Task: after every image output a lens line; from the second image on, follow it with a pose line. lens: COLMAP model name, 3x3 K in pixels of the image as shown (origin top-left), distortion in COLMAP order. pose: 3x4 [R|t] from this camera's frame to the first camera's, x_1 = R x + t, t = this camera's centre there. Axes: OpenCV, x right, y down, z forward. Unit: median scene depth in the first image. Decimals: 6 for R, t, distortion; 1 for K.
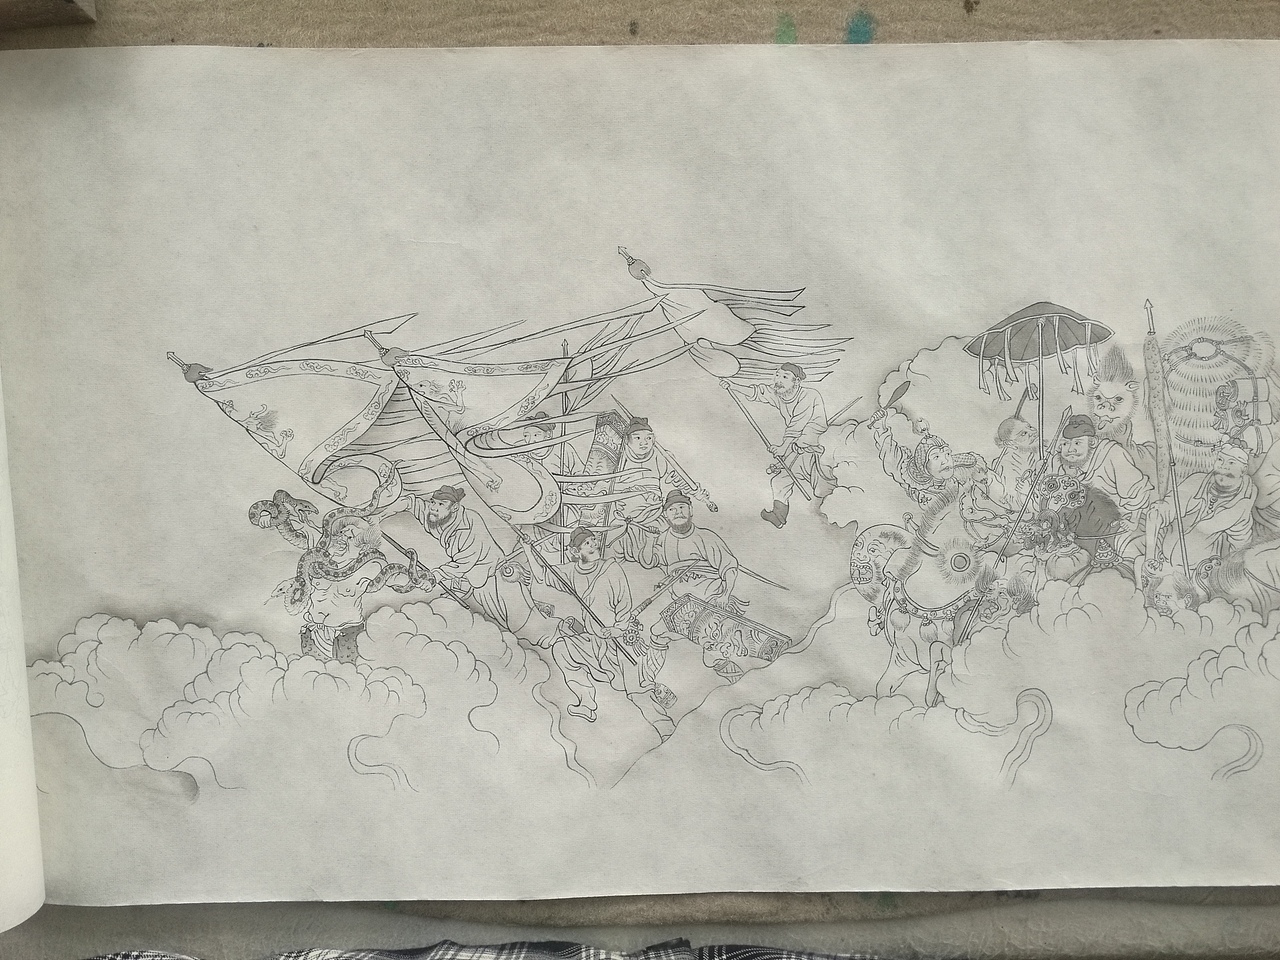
lens RADIAL K [[991.7, 0, 640.0], [0, 991.7, 480.0], [0, 0, 1]] dist [0.007626, -0.049014]
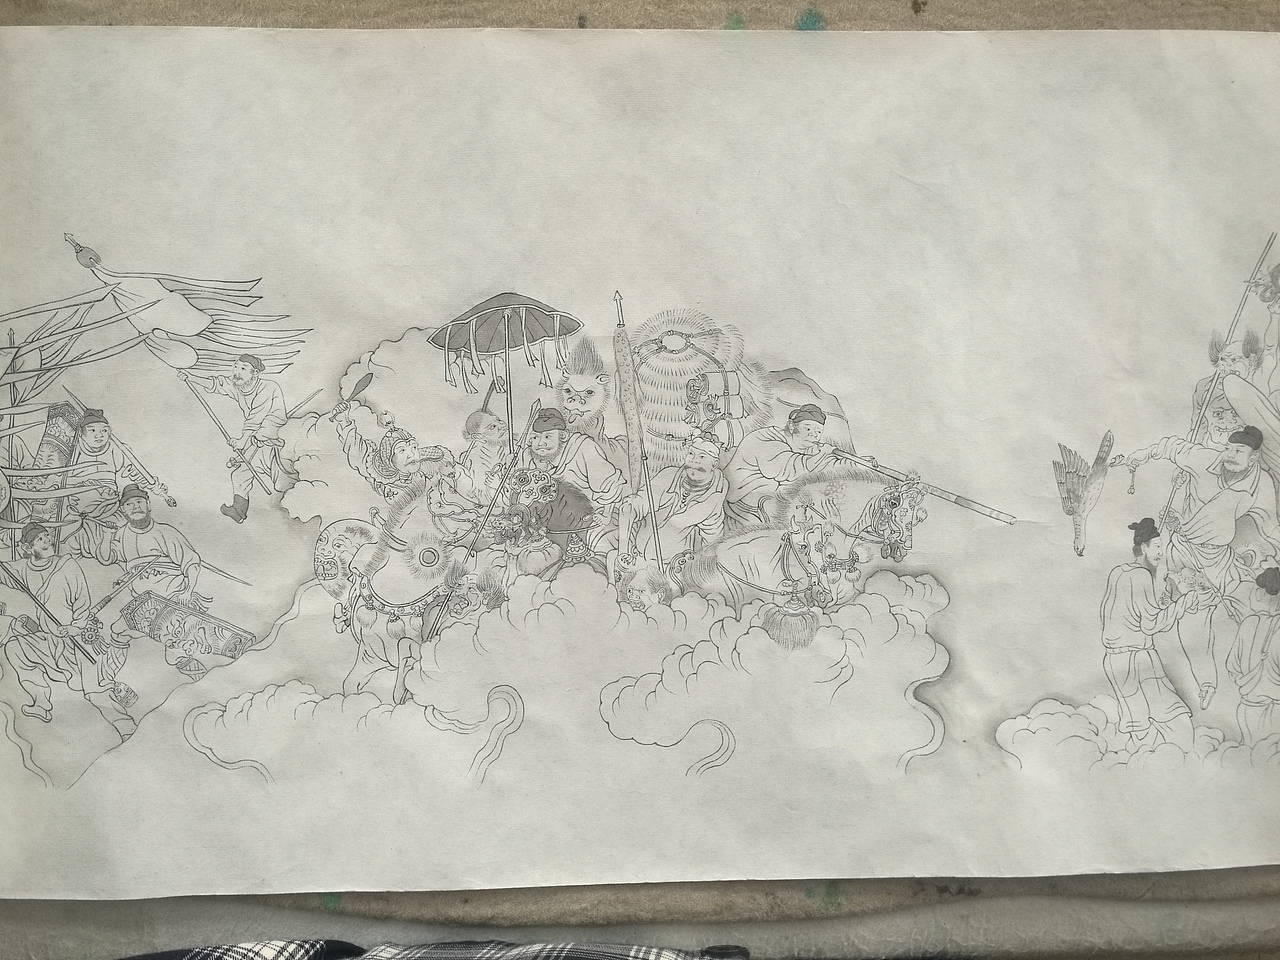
lens RADIAL K [[1000.0, 0, 640.0], [0, 1000.0, 480.0], [0, 0, 1]] dist [-0.001740, -0.002606]
pose [[0.998985, 0.000054, 0.045044, 0.488722], [-0.000107, 0.999999, 0.001159, 0.004910], [-0.045044, -0.001162, 0.998984, -0.002872]]
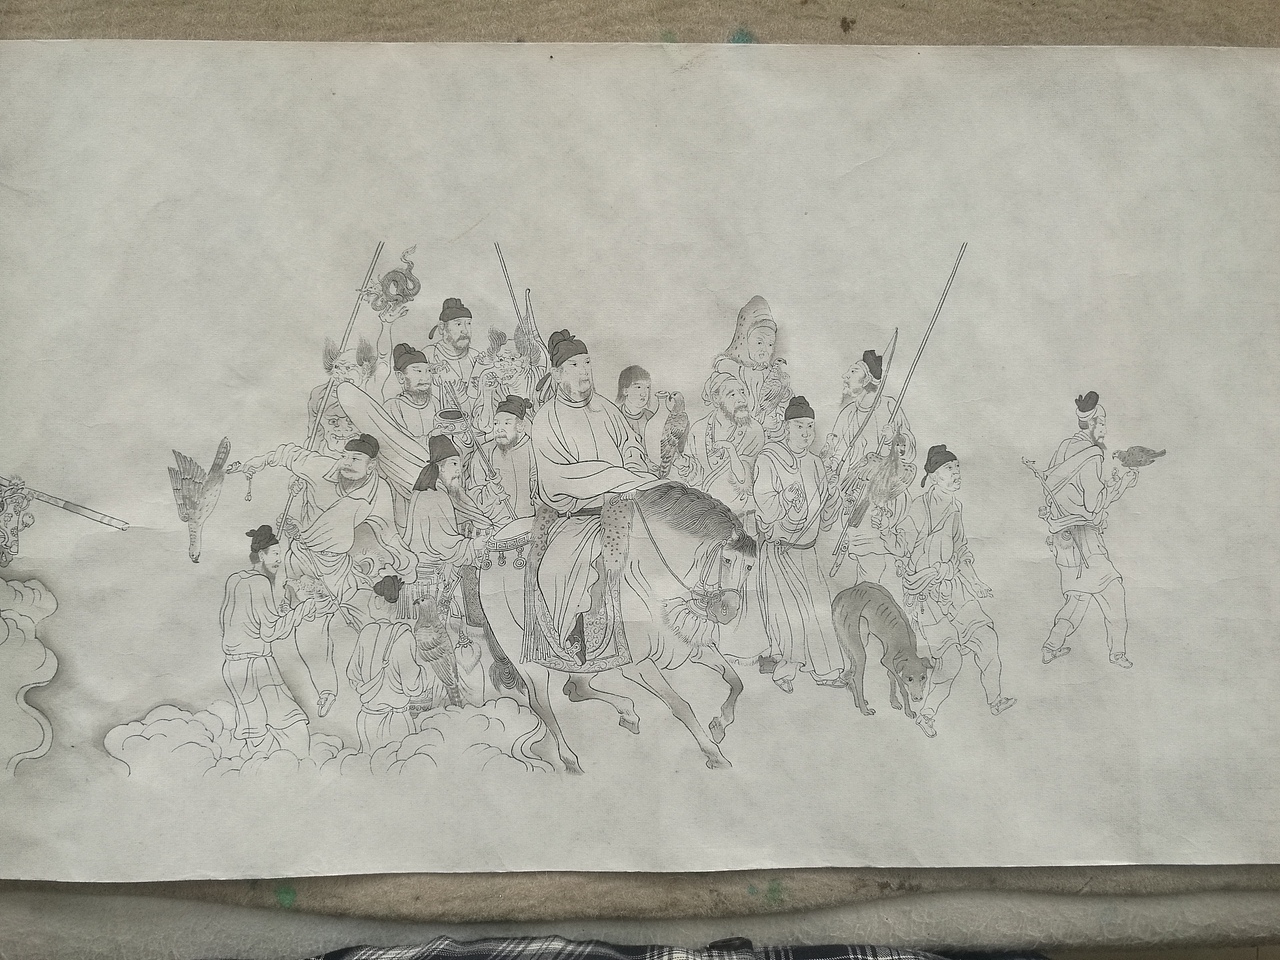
lens RADIAL K [[987.7, 0, 640.0], [0, 987.7, 480.0], [0, 0, 1]] dist [-0.048425, 0.057786]
pose [[0.997600, 0.008748, 0.068684, 1.517745], [-0.008571, 0.999959, -0.002874, -0.002796], [-0.068706, 0.002278, 0.997634, -0.039089]]
